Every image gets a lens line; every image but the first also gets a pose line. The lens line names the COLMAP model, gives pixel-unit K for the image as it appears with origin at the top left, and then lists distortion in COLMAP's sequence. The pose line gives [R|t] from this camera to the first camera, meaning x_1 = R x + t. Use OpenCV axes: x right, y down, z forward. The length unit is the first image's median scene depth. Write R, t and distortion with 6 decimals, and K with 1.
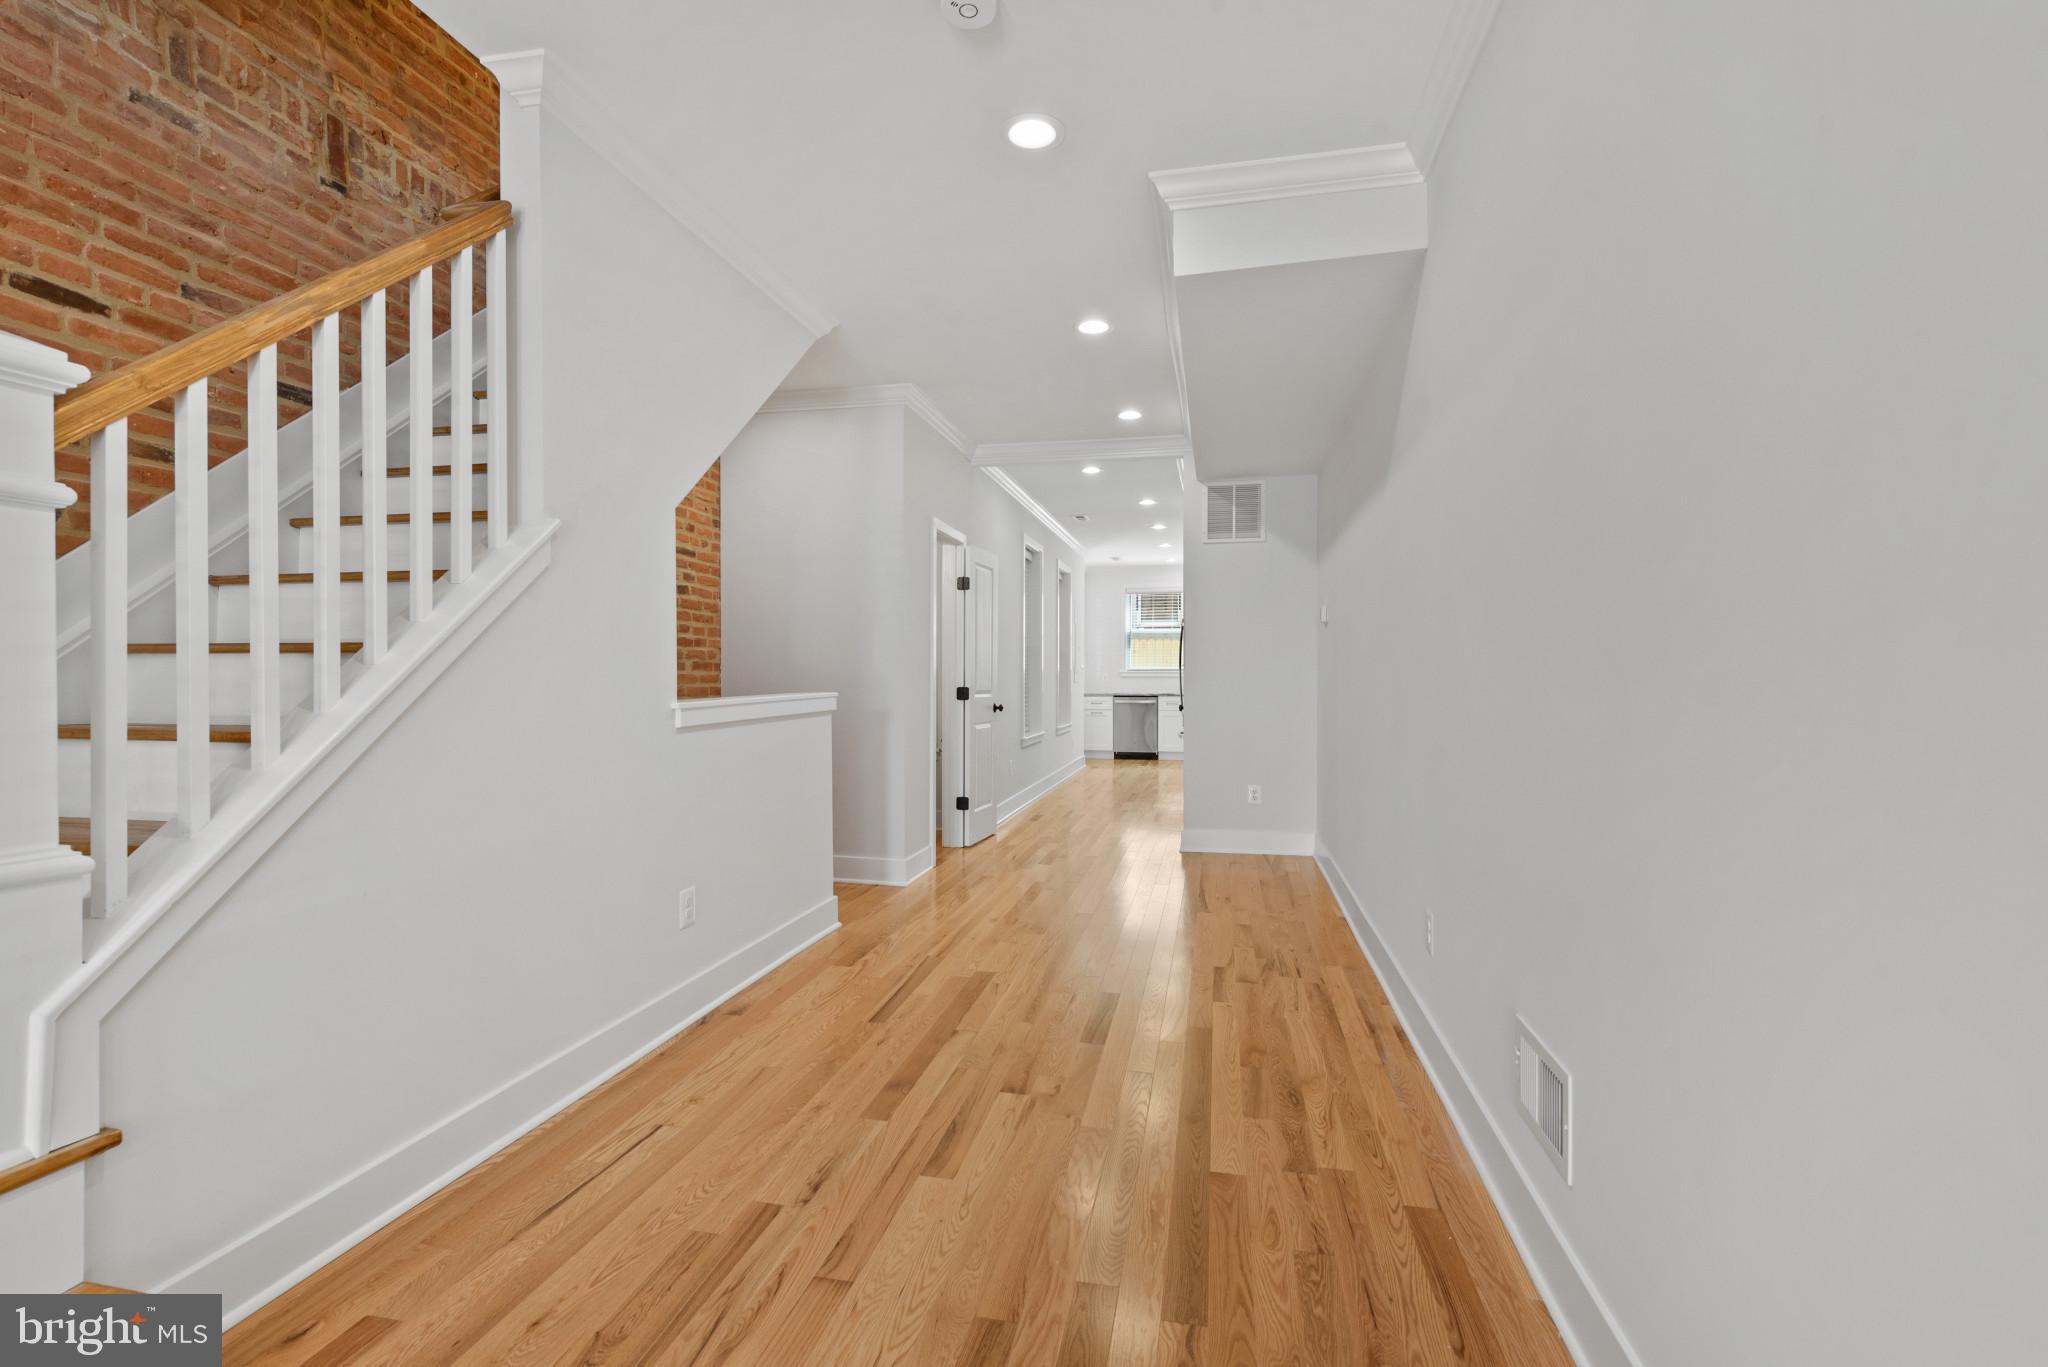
lens RADIAL K [[909.2, 0, 1019.7], [0, 909.2, 686.8], [0, 0, 1]] dist [0.008167, -0.001102]
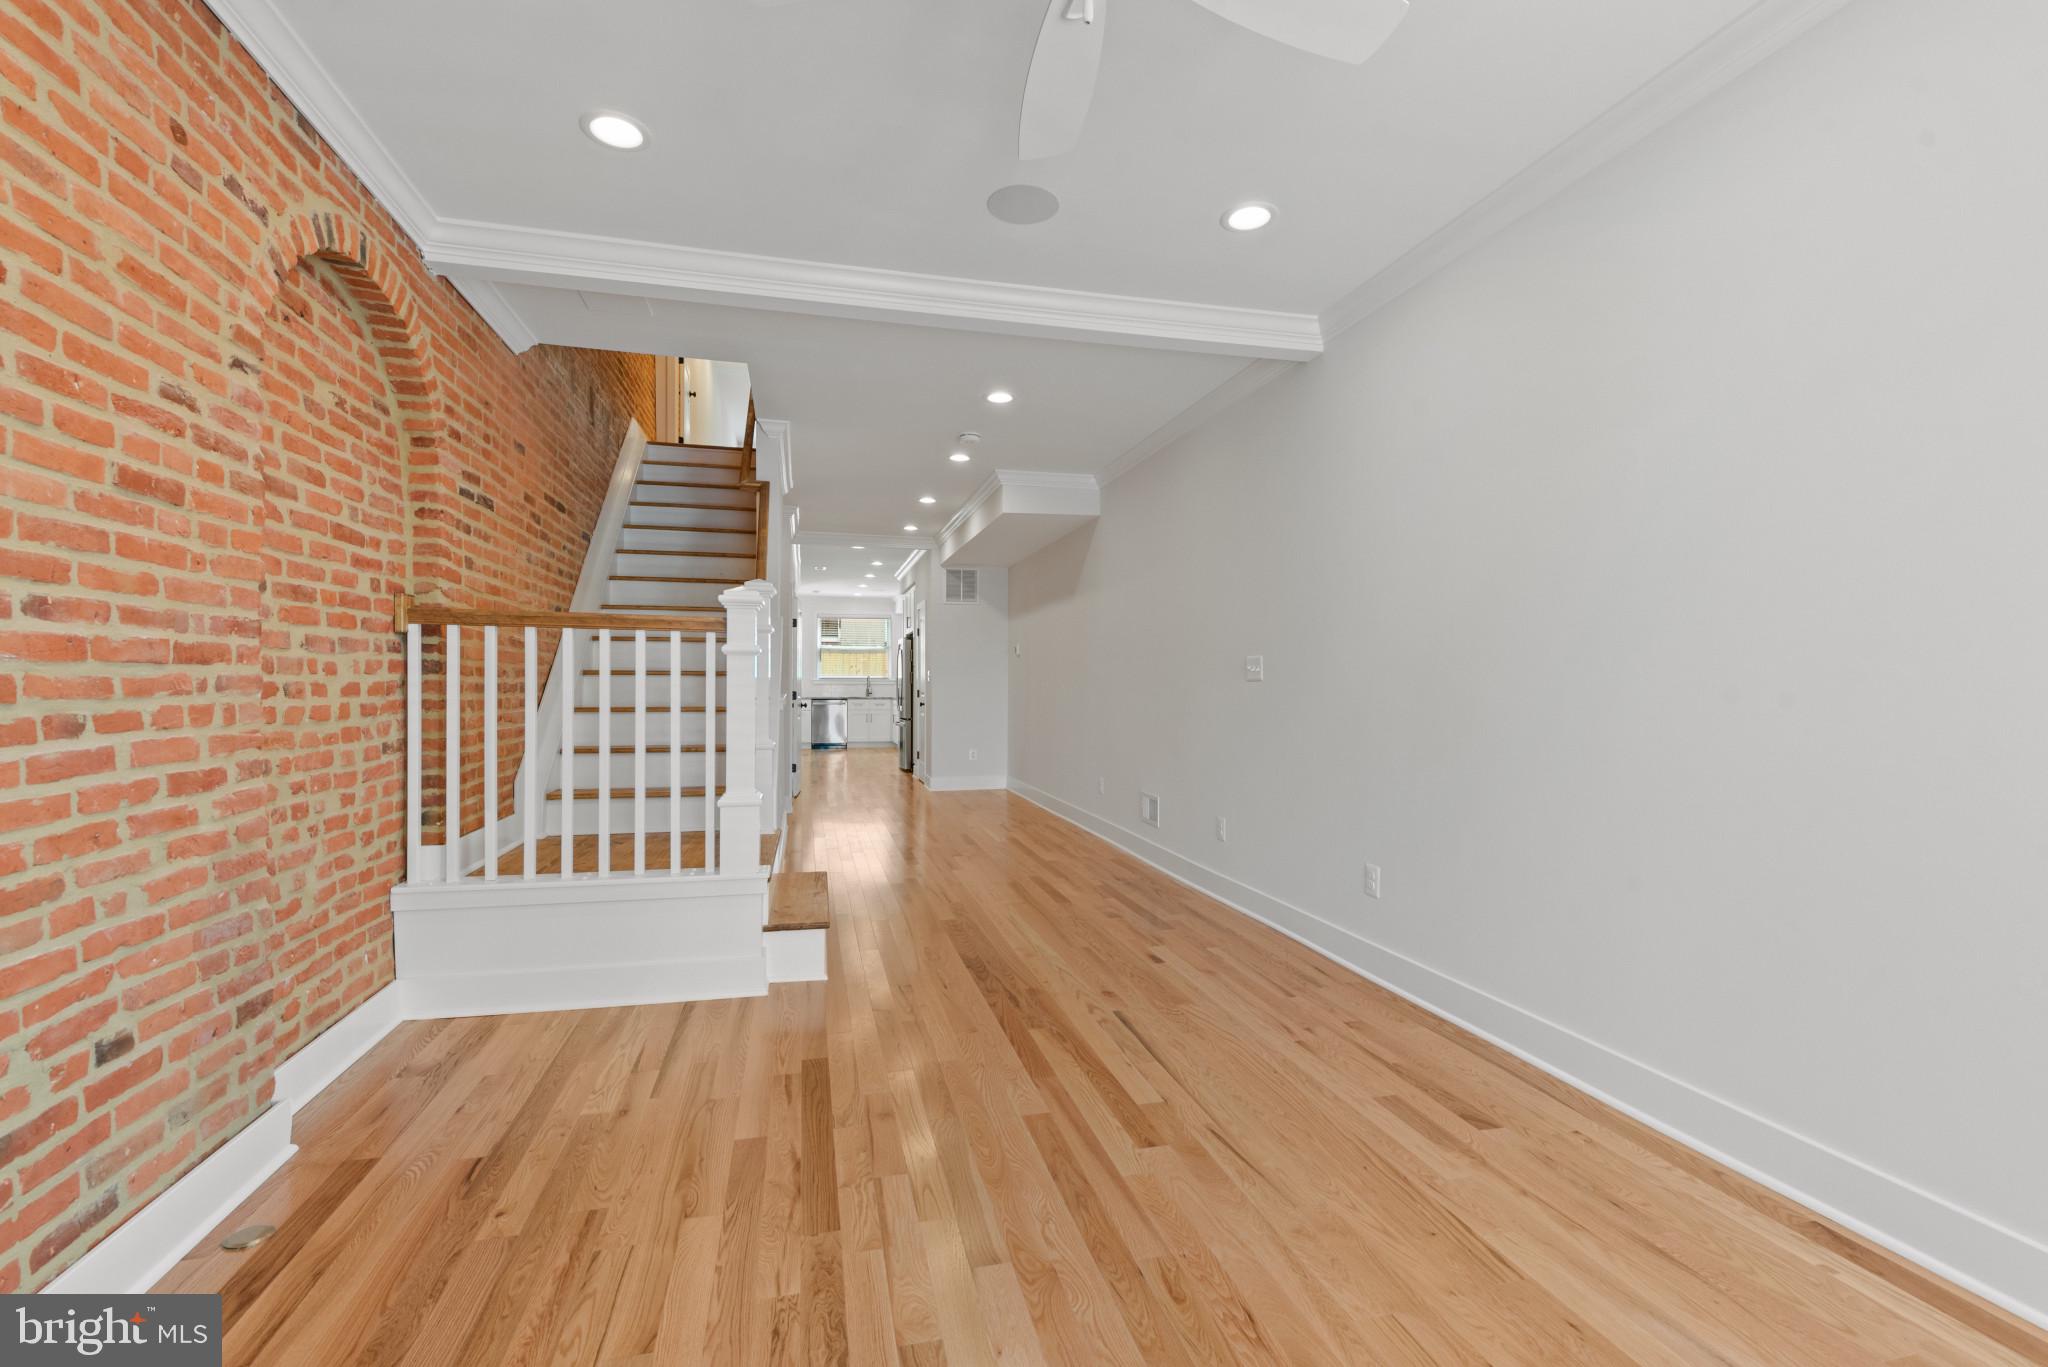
lens RADIAL K [[909.2, 0, 1026.0], [0, 909.2, 688.2], [0, 0, 1]] dist [0.008167, -0.001102]
pose [[0.896843, 0.004618, 0.442324, -0.736994], [-0.002302, 0.999981, -0.005772, 0.005572], [-0.442342, 0.004159, 0.896837, -1.009312]]
